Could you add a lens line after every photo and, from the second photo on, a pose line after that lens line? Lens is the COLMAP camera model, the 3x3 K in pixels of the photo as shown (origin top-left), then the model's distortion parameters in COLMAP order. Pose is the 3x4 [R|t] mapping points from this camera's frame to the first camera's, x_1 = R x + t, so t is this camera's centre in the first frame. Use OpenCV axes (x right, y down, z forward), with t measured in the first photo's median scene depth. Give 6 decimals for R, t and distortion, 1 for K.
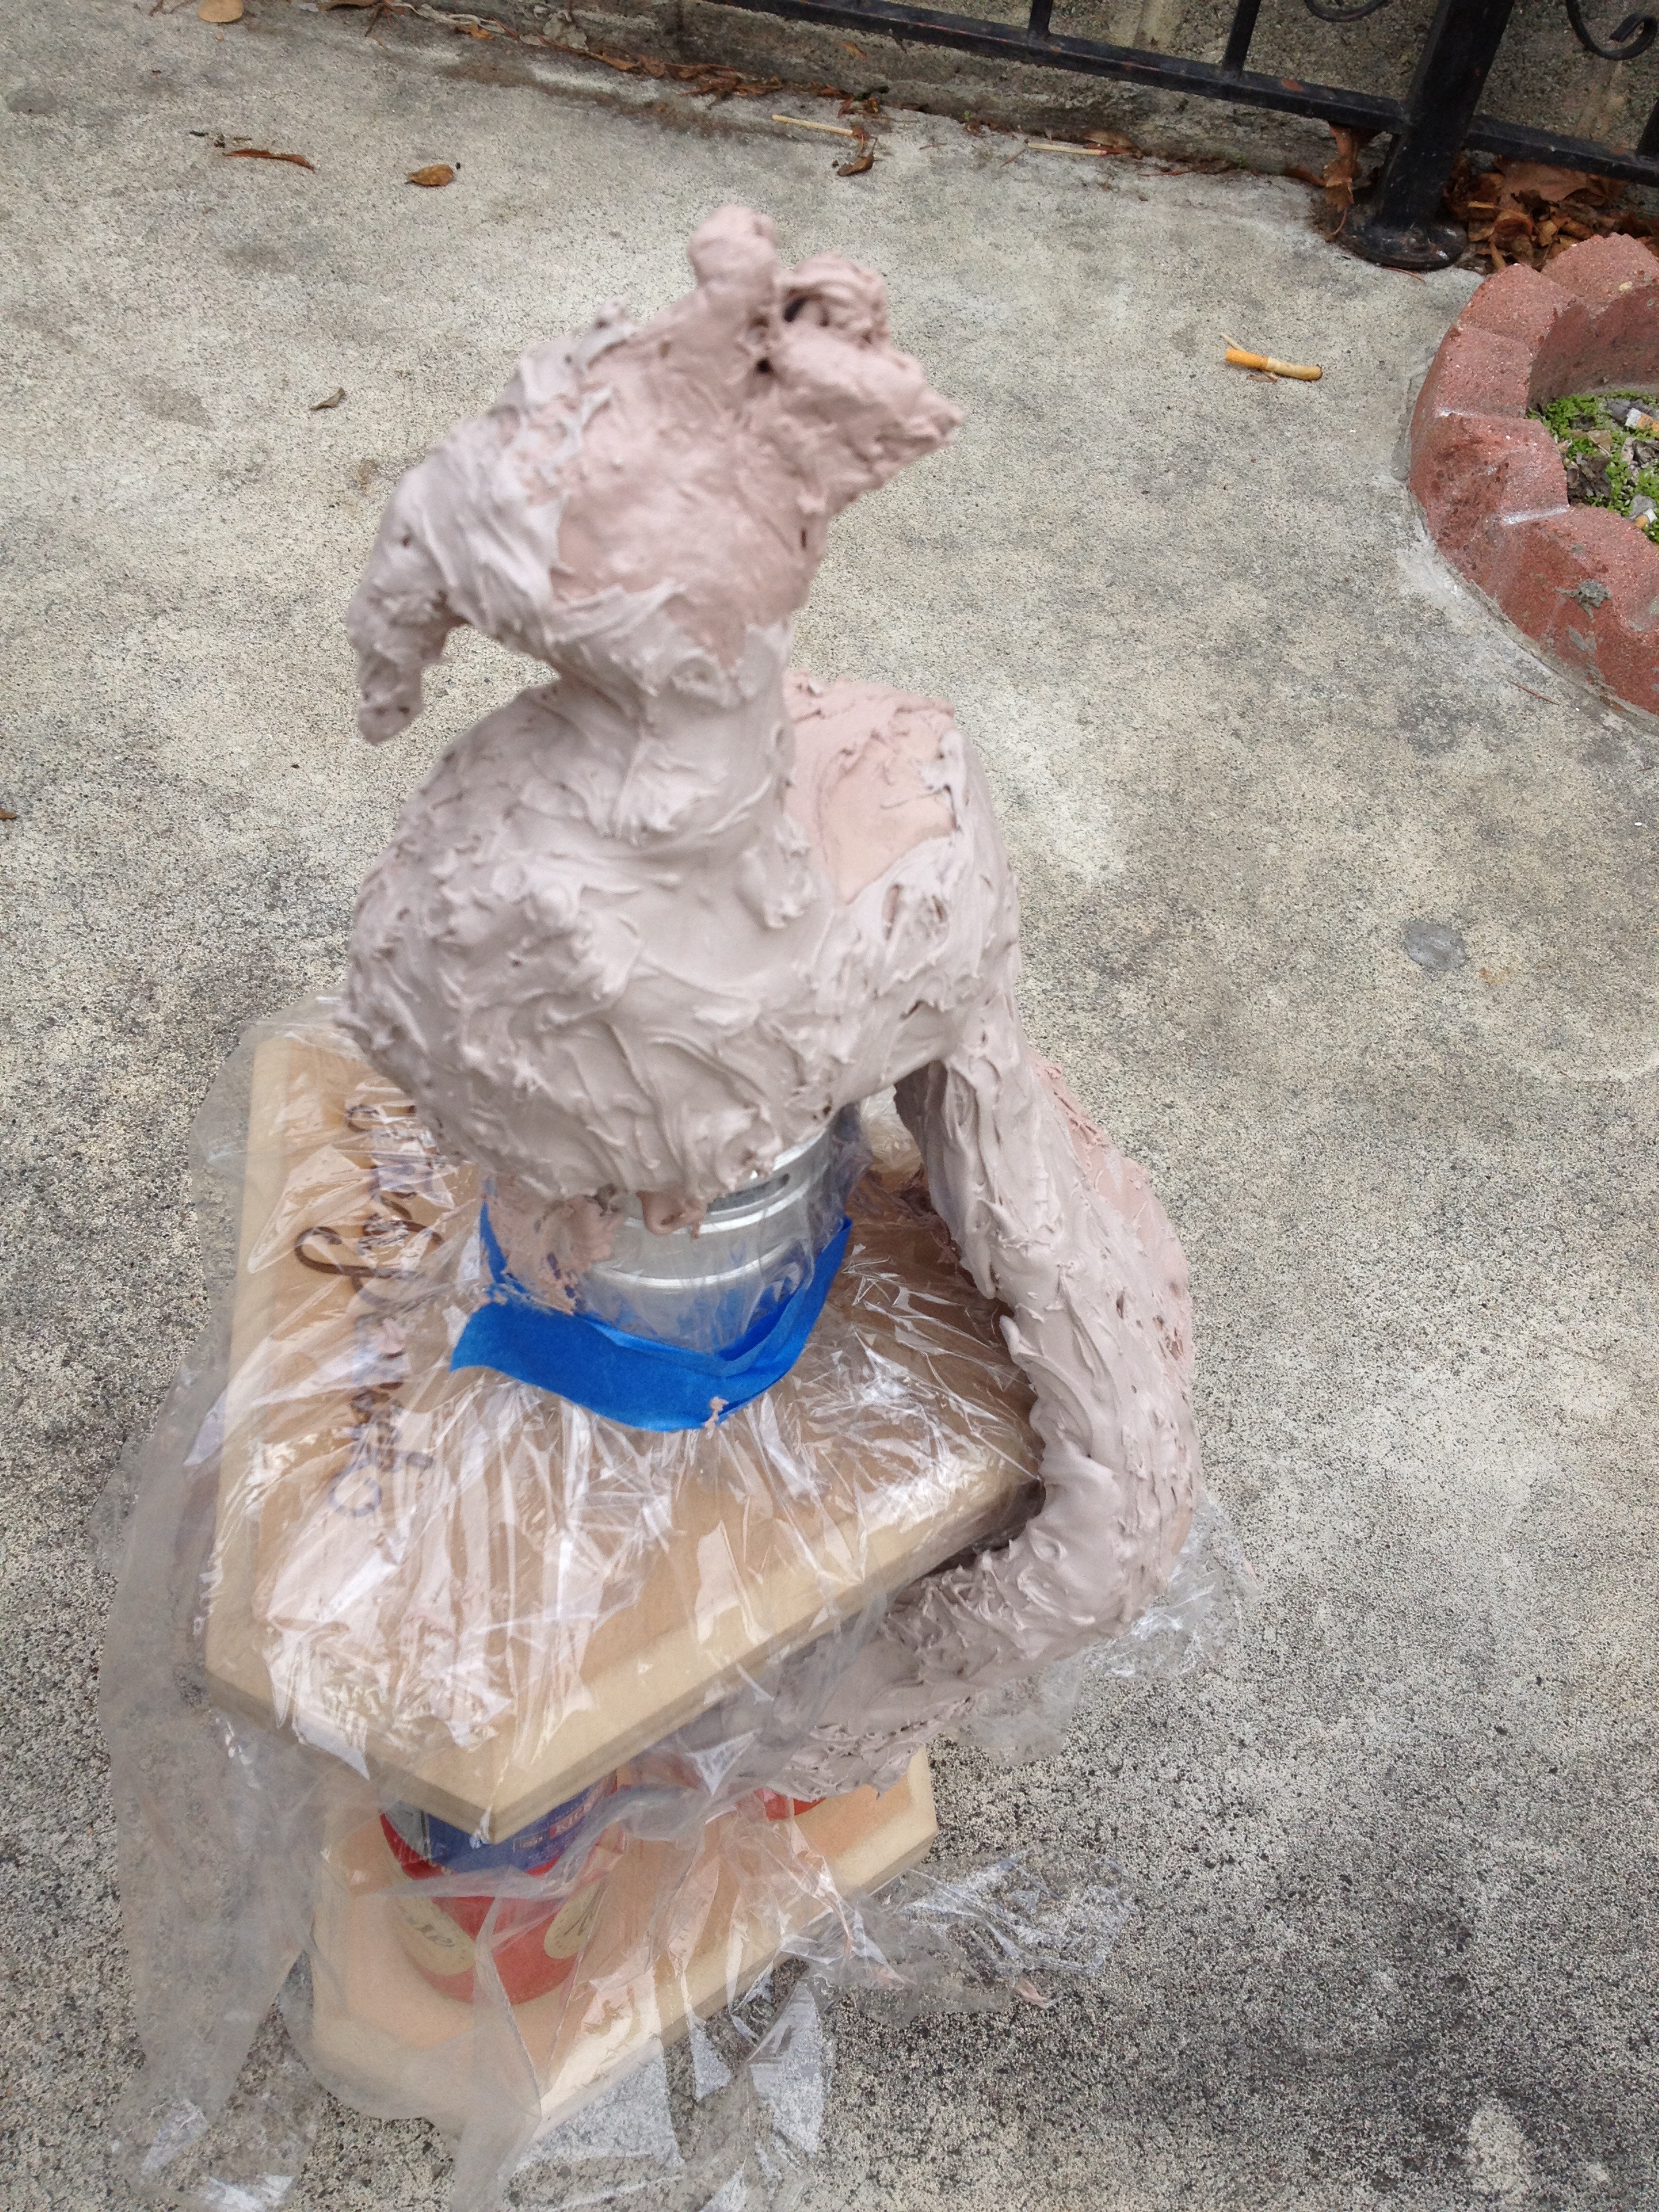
lens RADIAL K [[2155.5, 0, 899.4], [0, 2155.5, 1170.7], [0, 0, 1]] dist [0.012039, 0.000000]
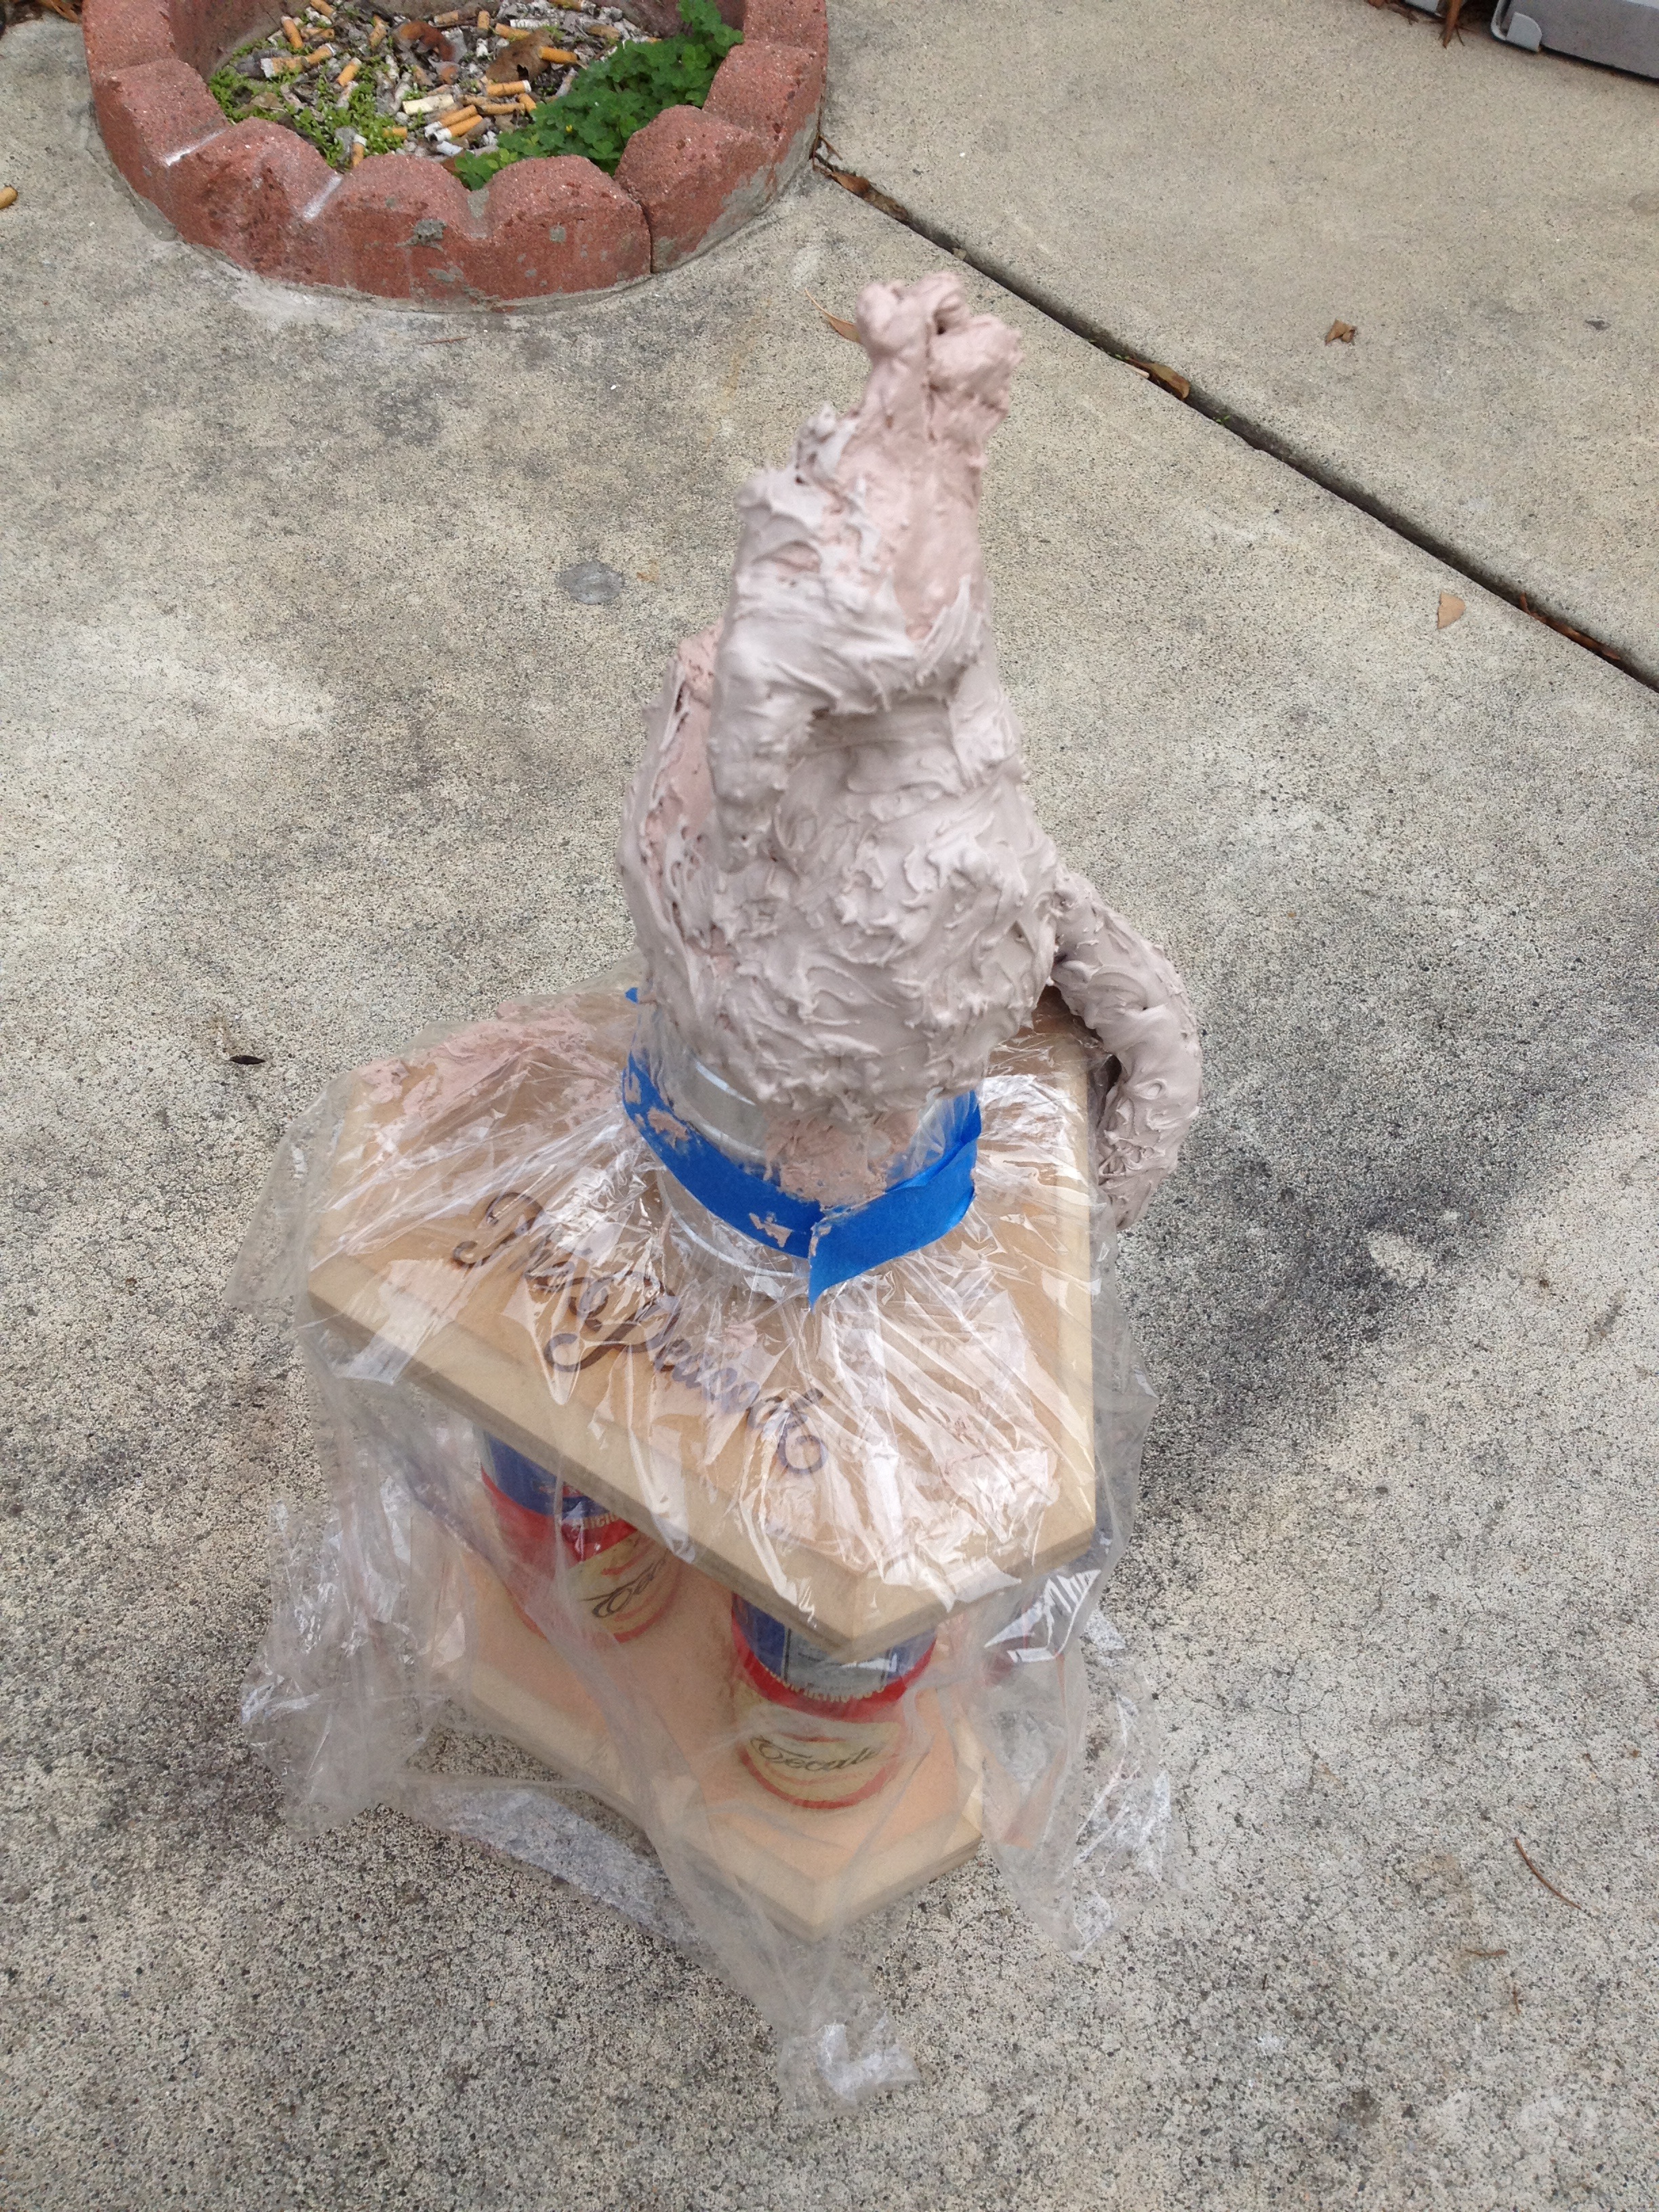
lens RADIAL K [[2155.5, 0, 826.6], [0, 2155.5, 1113.1], [0, 0, 1]] dist [0.012039, 0.000000]
pose [[0.634746, -0.683917, 0.359658, -0.324783], [0.624977, 0.728104, 0.281548, -0.180840], [-0.454424, 0.046067, 0.889594, -0.013497]]
